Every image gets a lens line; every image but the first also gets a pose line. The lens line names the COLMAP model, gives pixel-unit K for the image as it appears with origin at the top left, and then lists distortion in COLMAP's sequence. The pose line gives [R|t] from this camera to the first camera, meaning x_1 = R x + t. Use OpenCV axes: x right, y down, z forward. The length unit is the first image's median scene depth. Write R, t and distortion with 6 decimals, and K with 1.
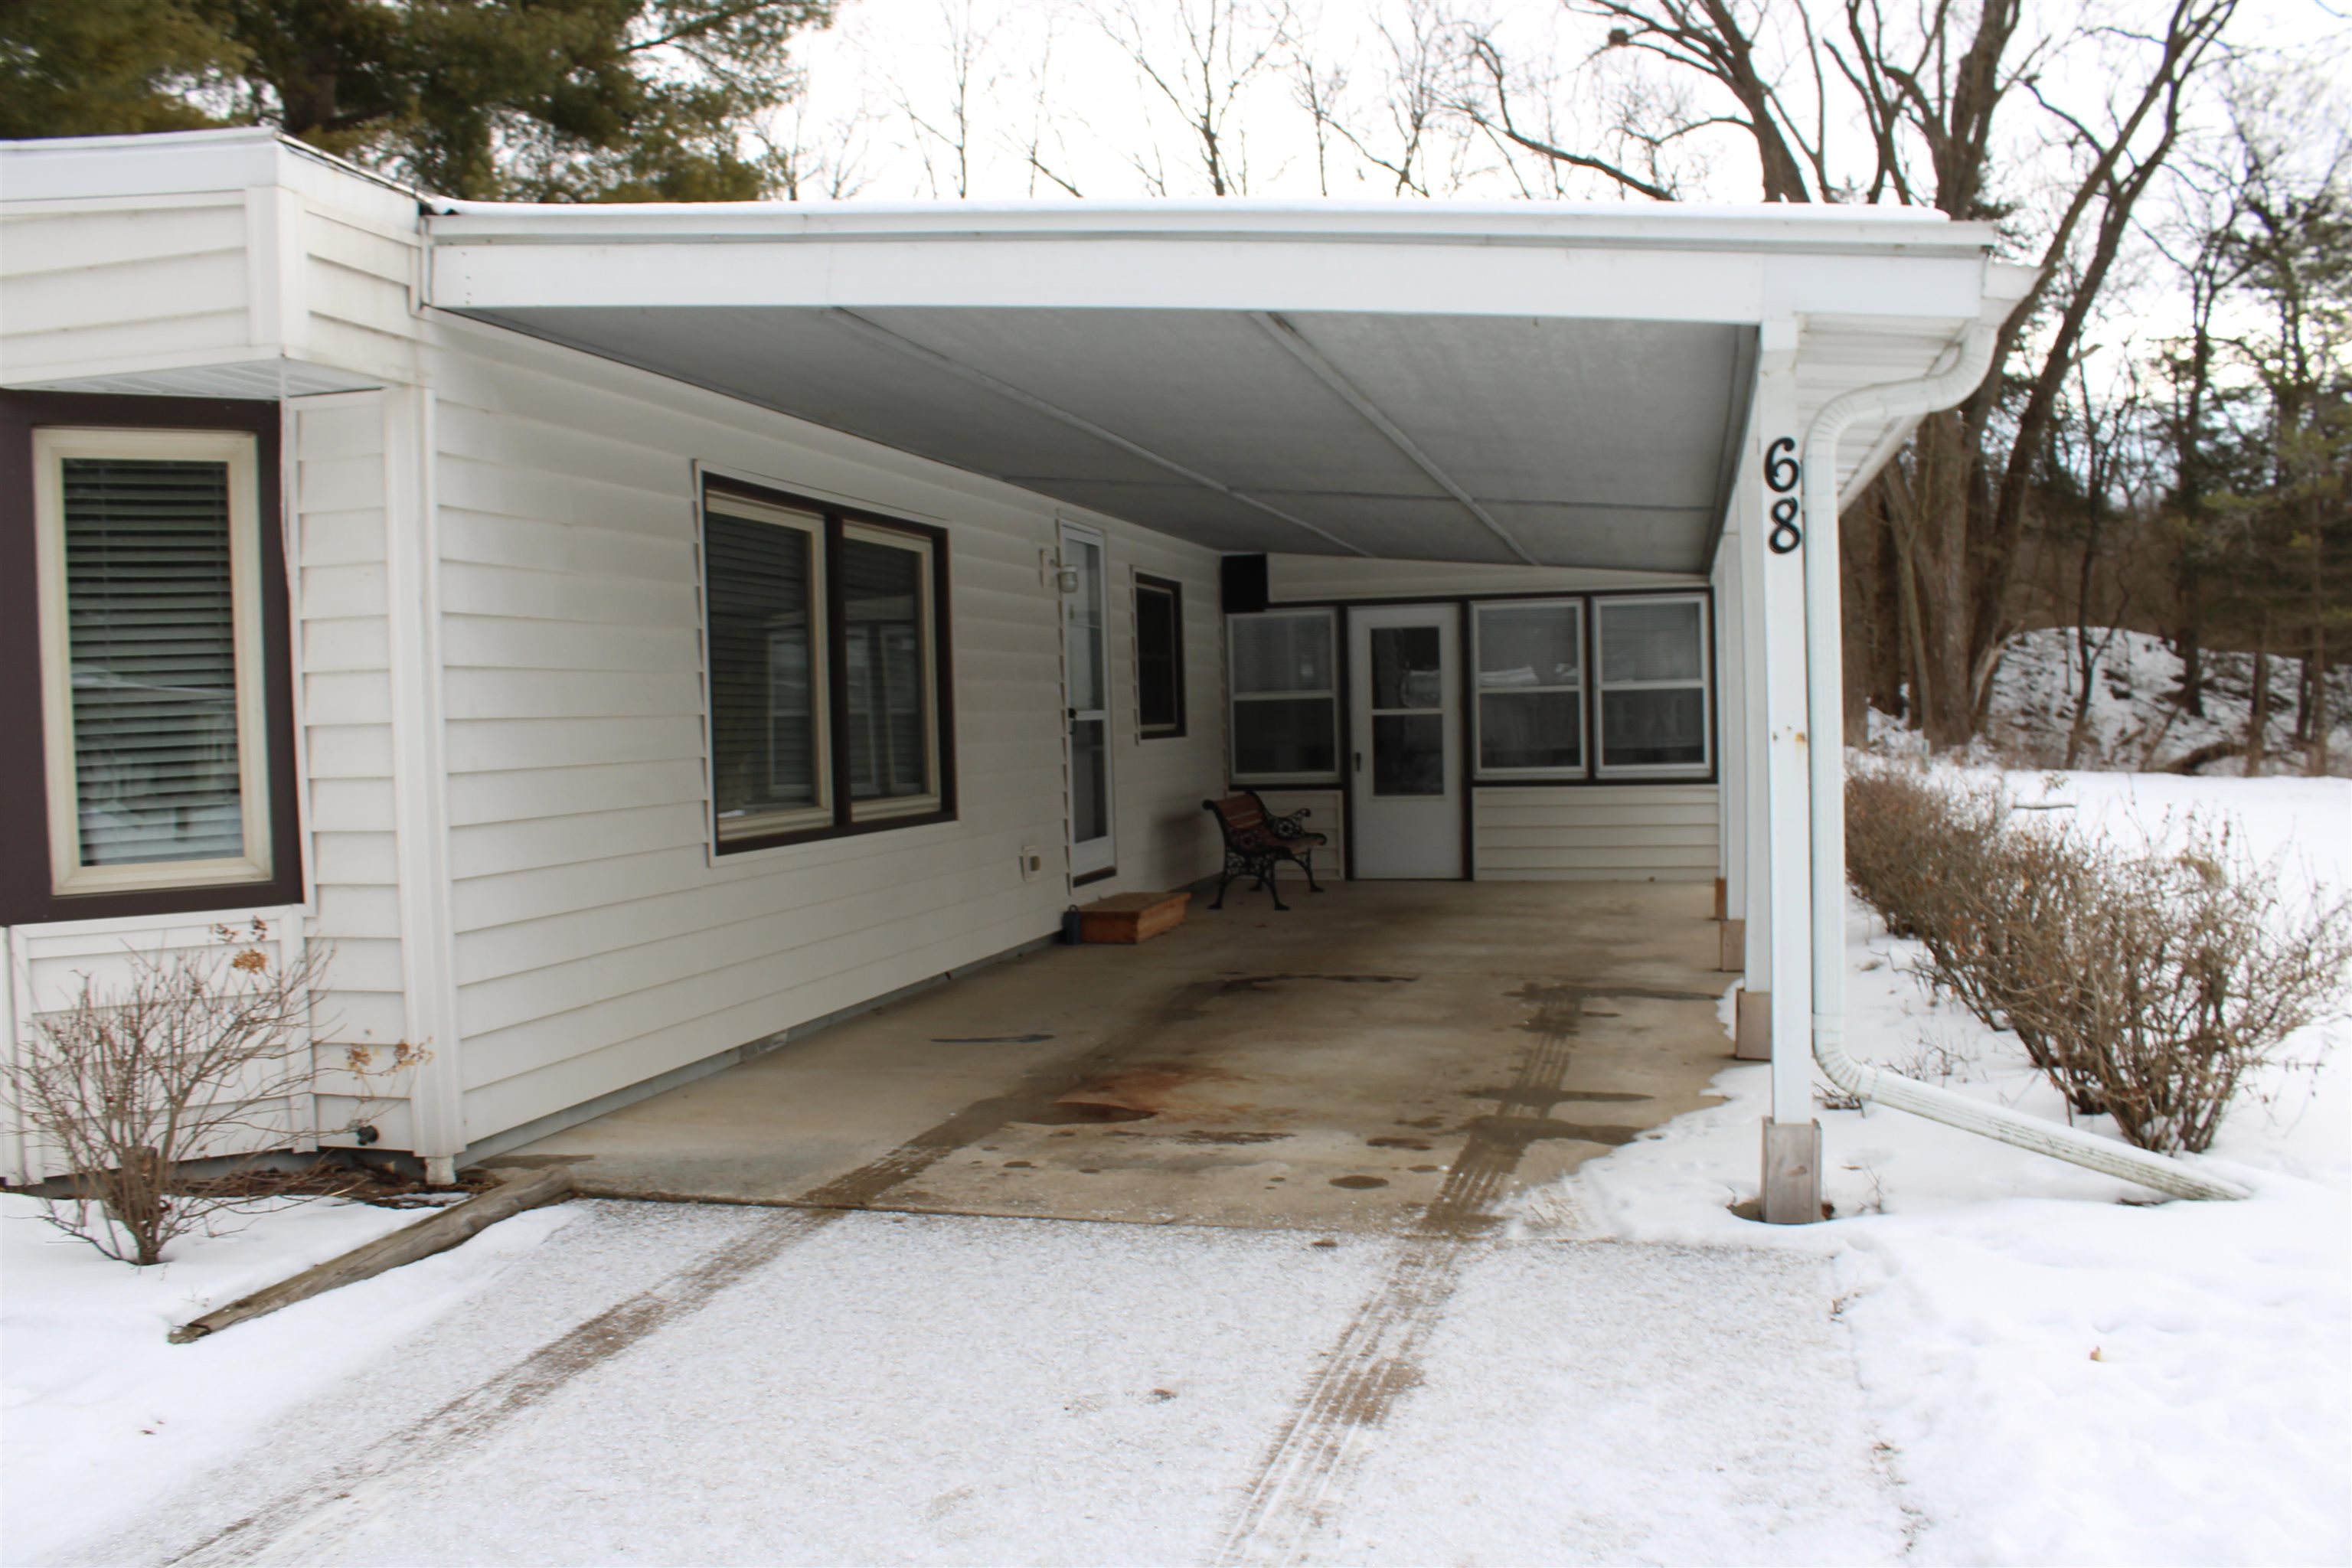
lens RADIAL K [[1988.8, 0, 1185.0], [0, 1988.8, 783.5], [0, 0, 1]] dist [-0.160982, 0.146507]
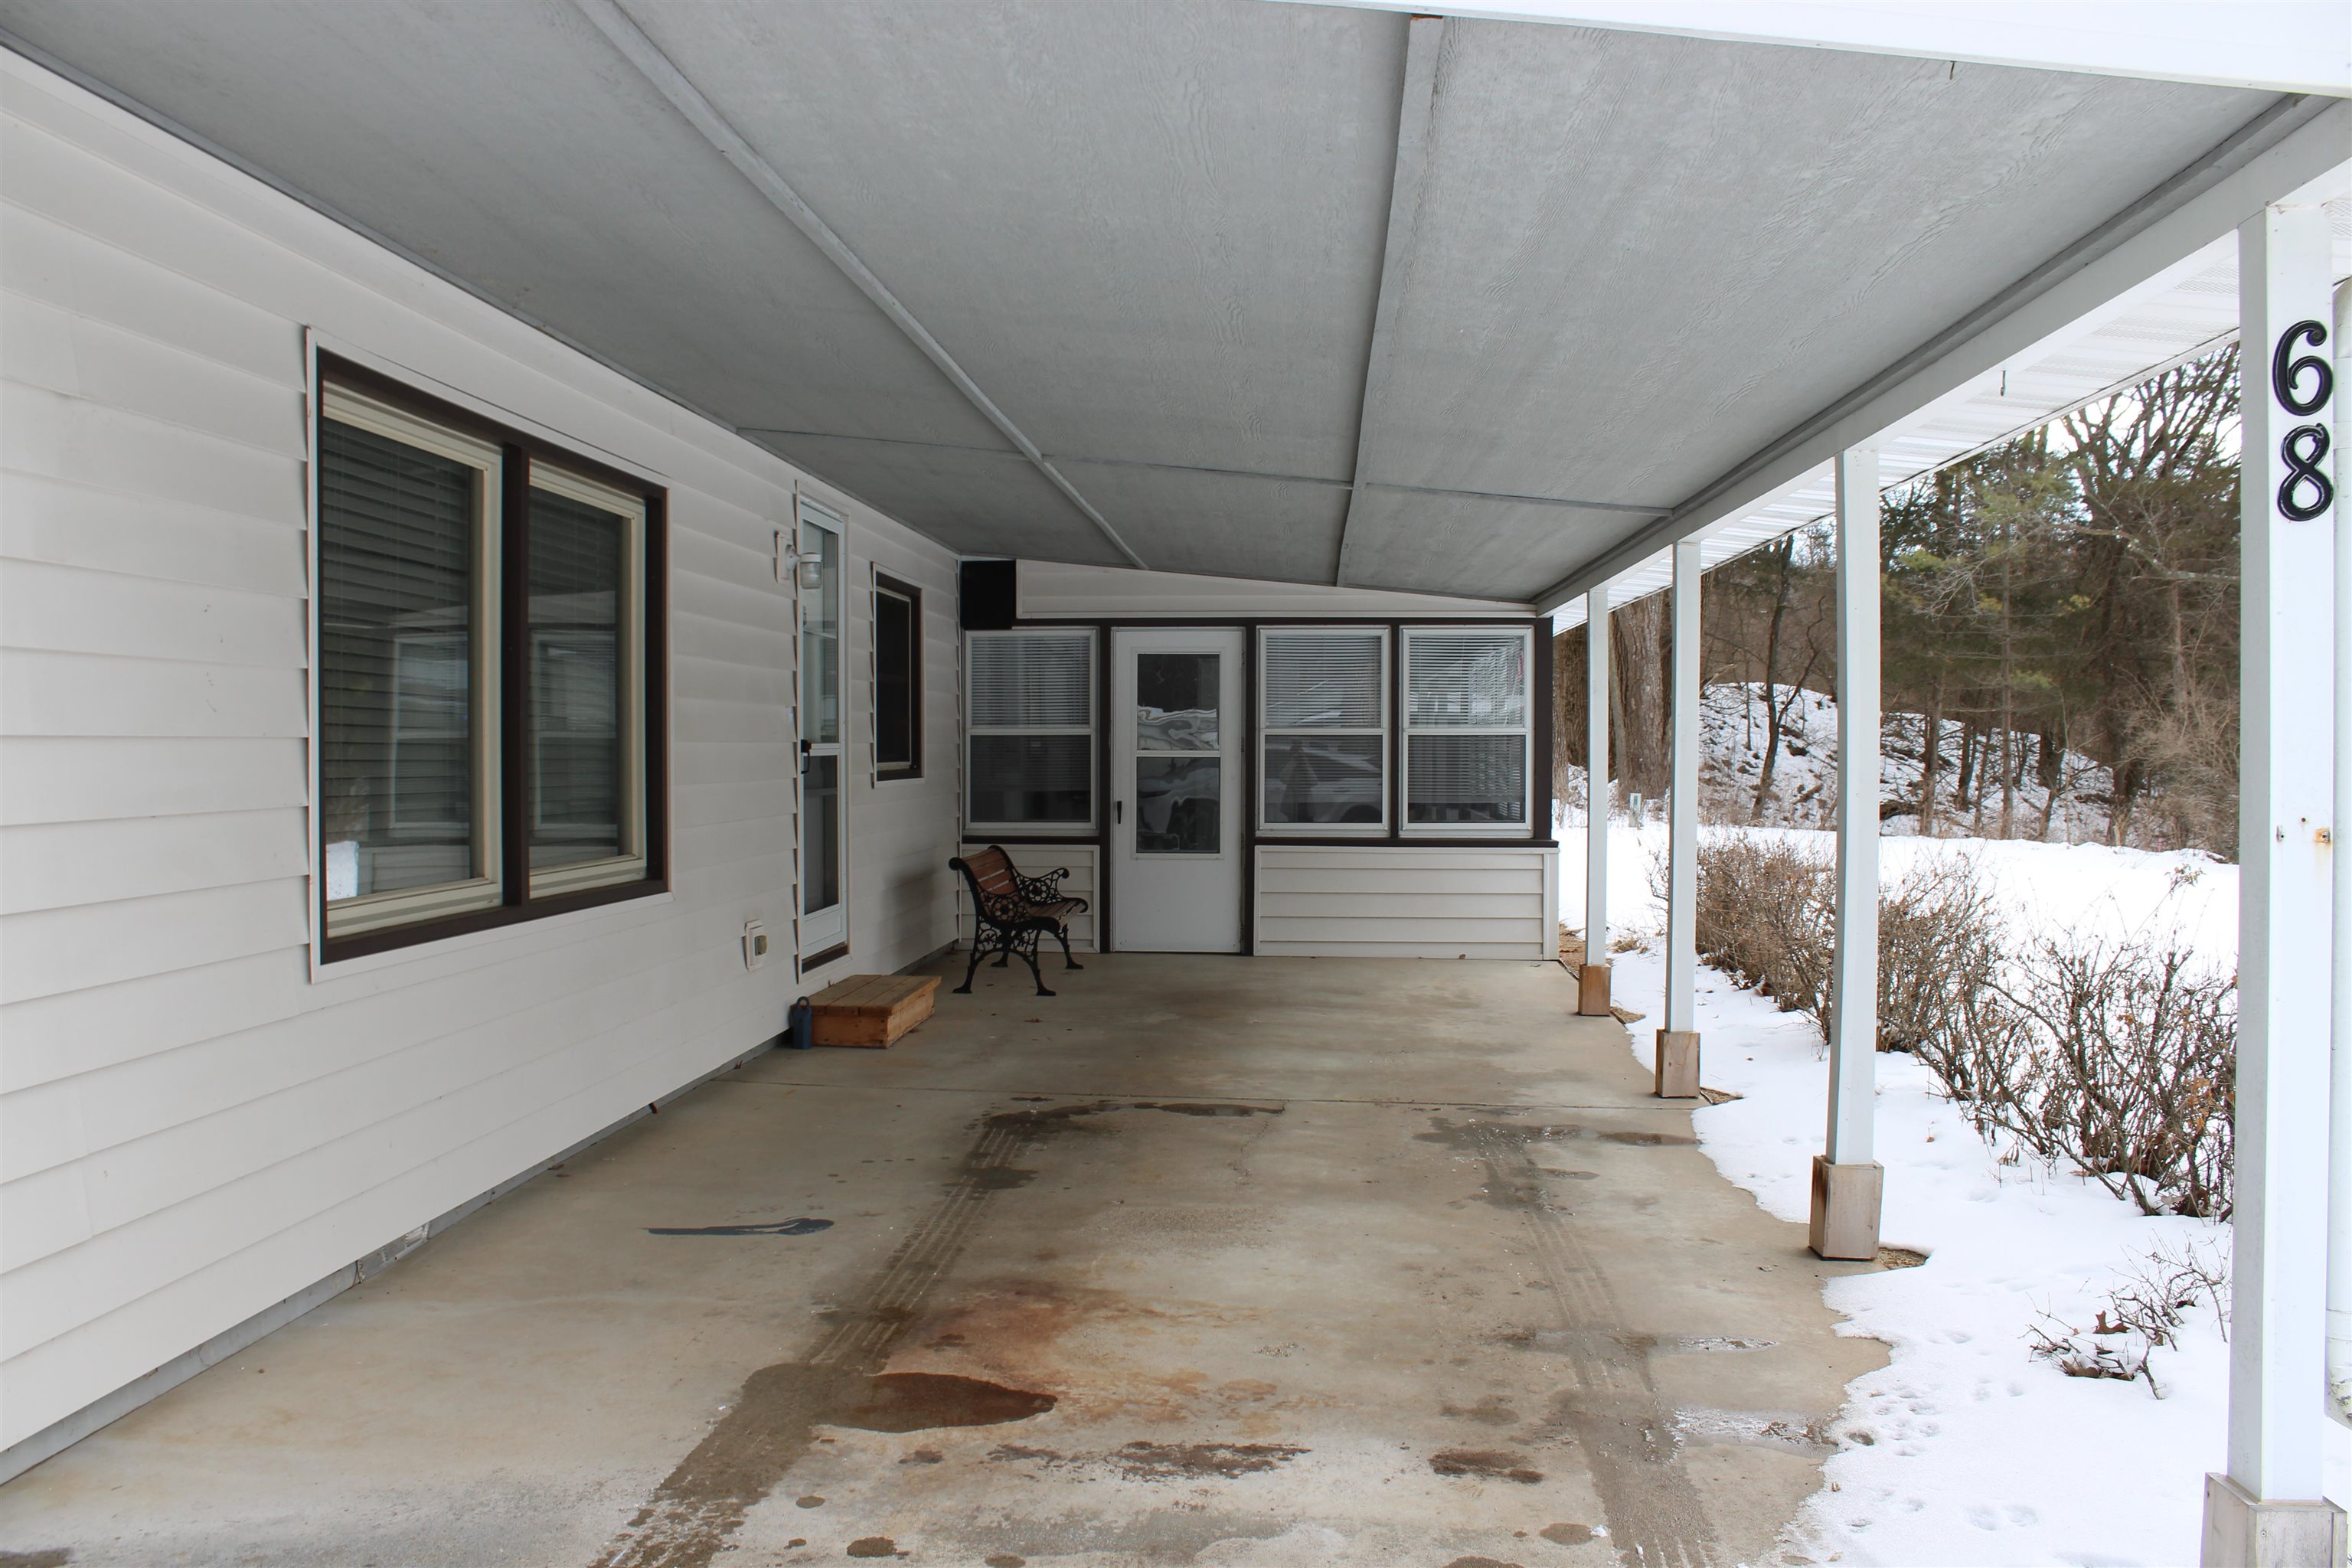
lens RADIAL K [[1988.8, 0, 1194.0], [0, 1988.8, 778.7], [0, 0, 1]] dist [-0.160982, 0.146507]
pose [[0.981567, 0.025243, 0.189445, -0.055067], [-0.021440, 0.999526, -0.022100, -0.009393], [-0.189913, 0.017631, 0.981643, 0.225908]]
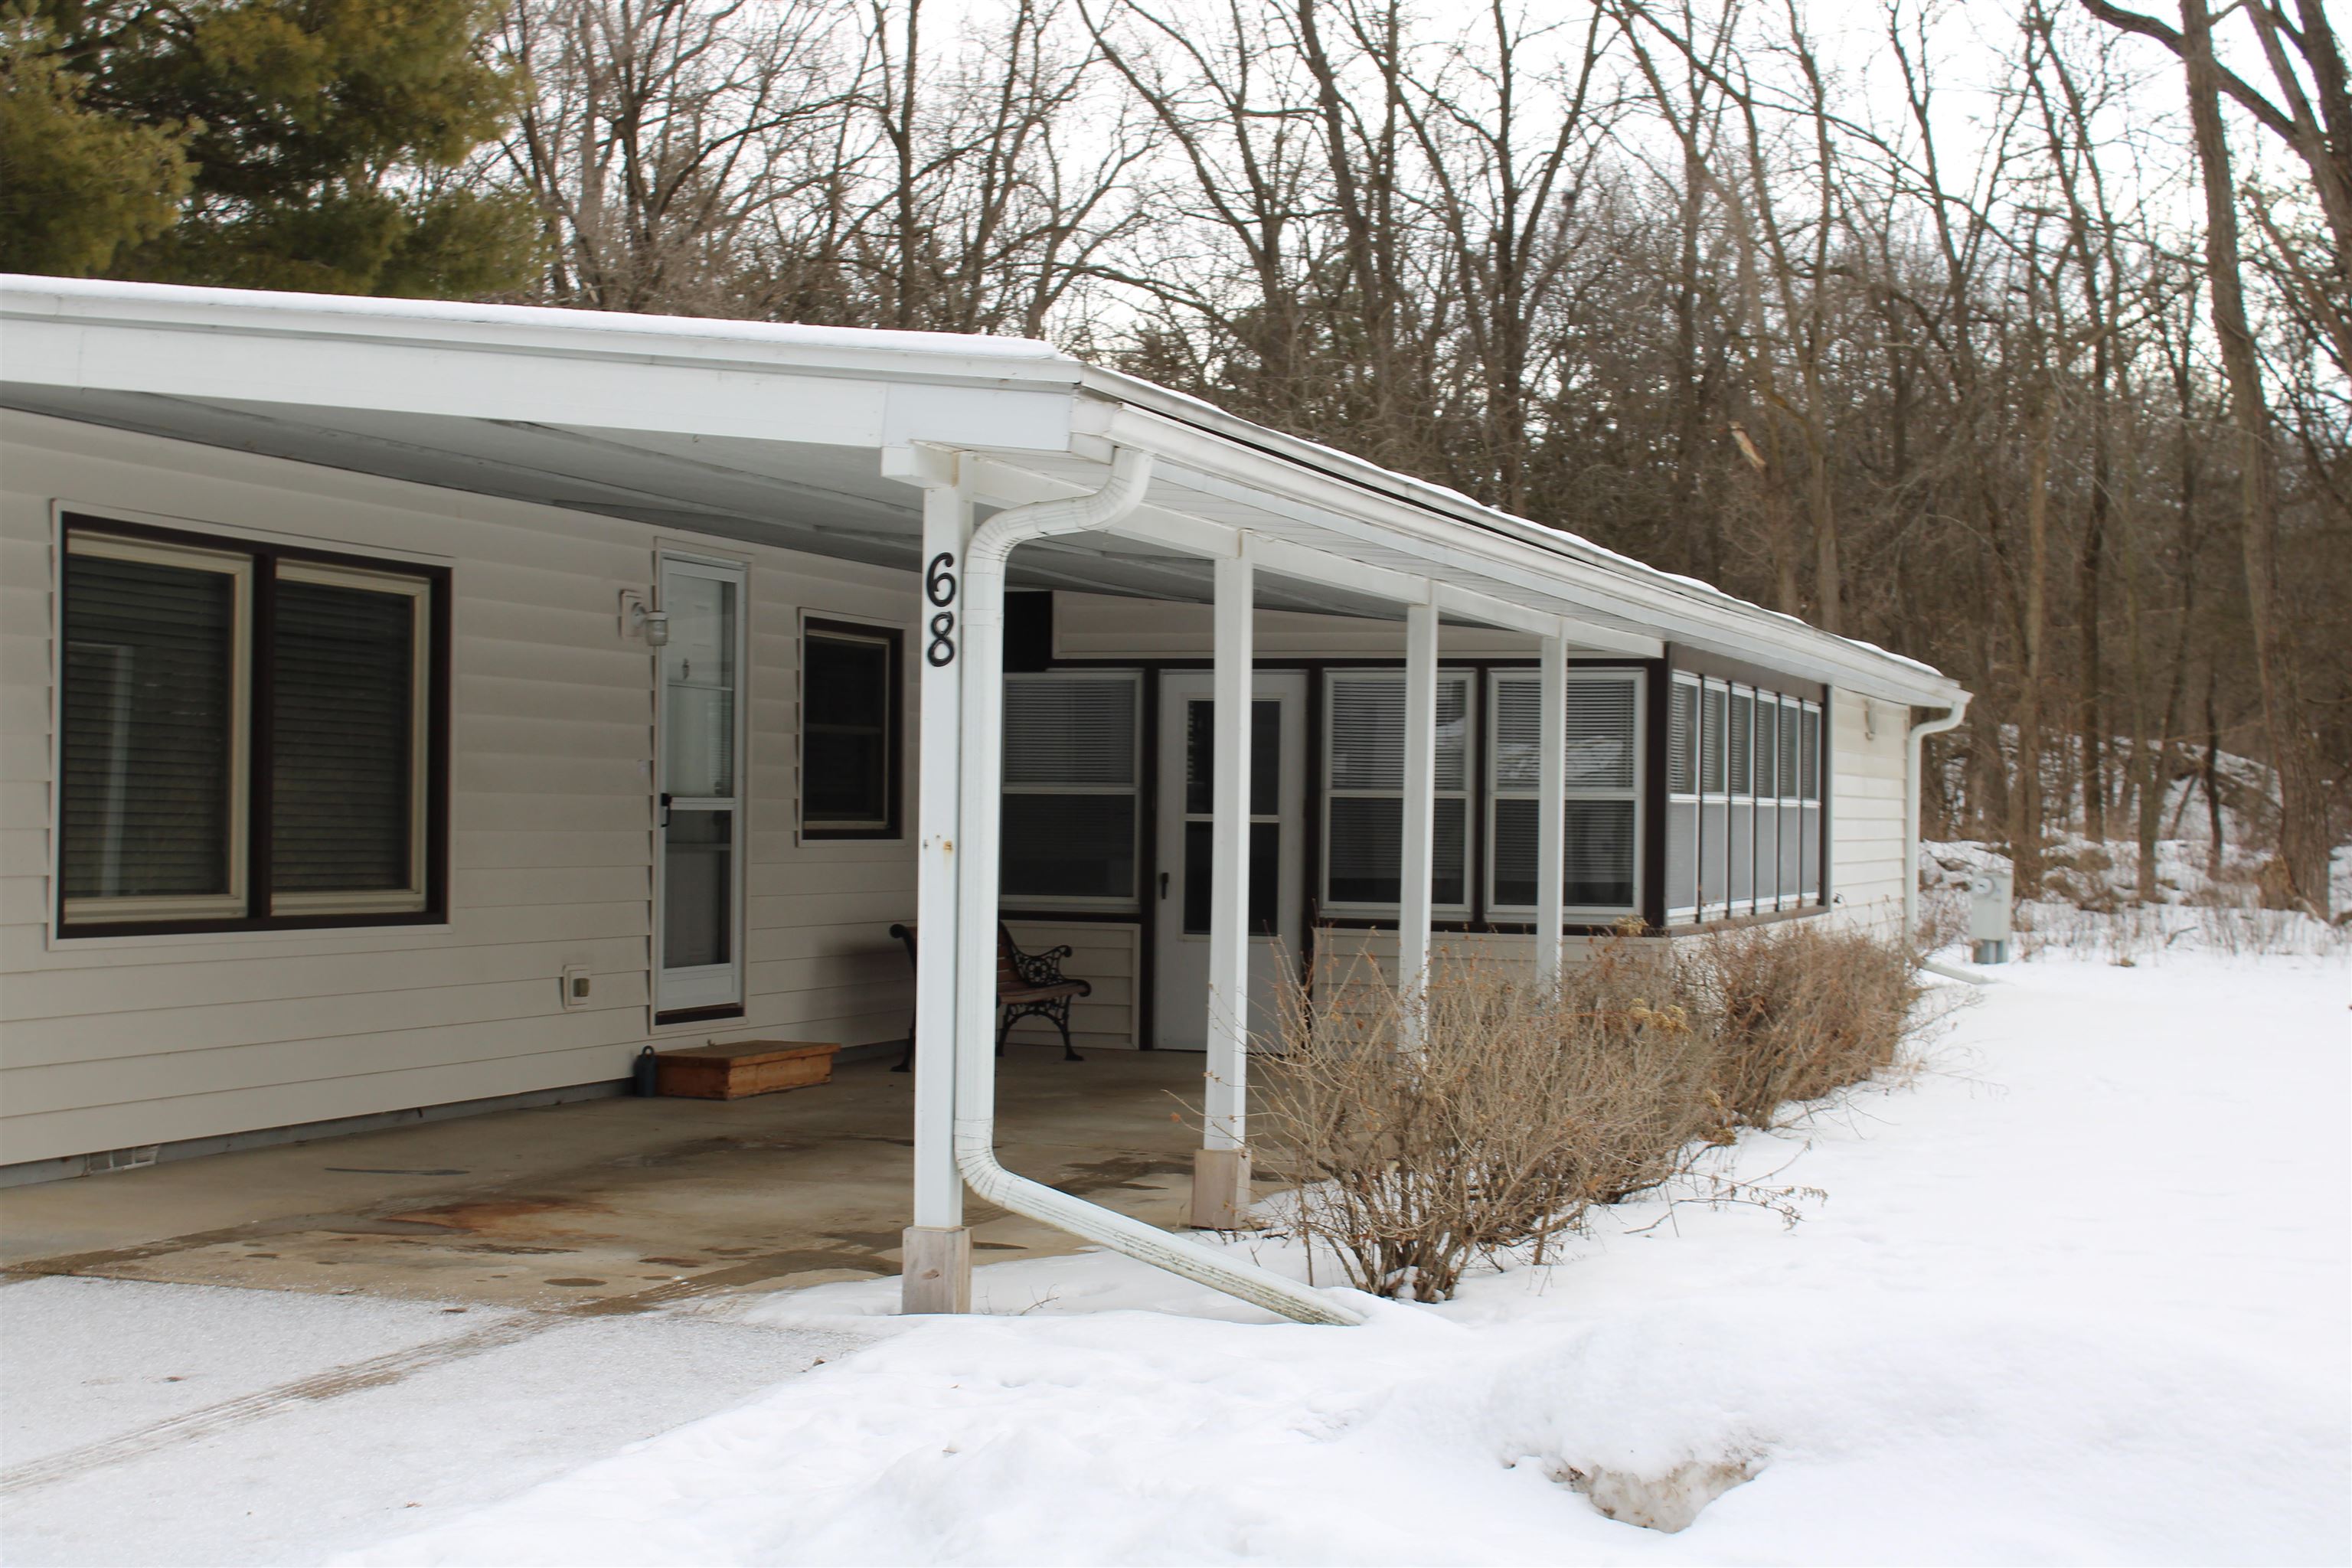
lens RADIAL K [[3557.0, 0, 1164.1], [0, 3557.0, 790.0], [0, 0, 1]] dist [-0.010939, 0.000000]
pose [[0.995554, 0.040833, -0.084880, 0.260377], [-0.044284, 0.998251, -0.039177, 0.006661], [0.083132, 0.042762, 0.995621, -0.375463]]
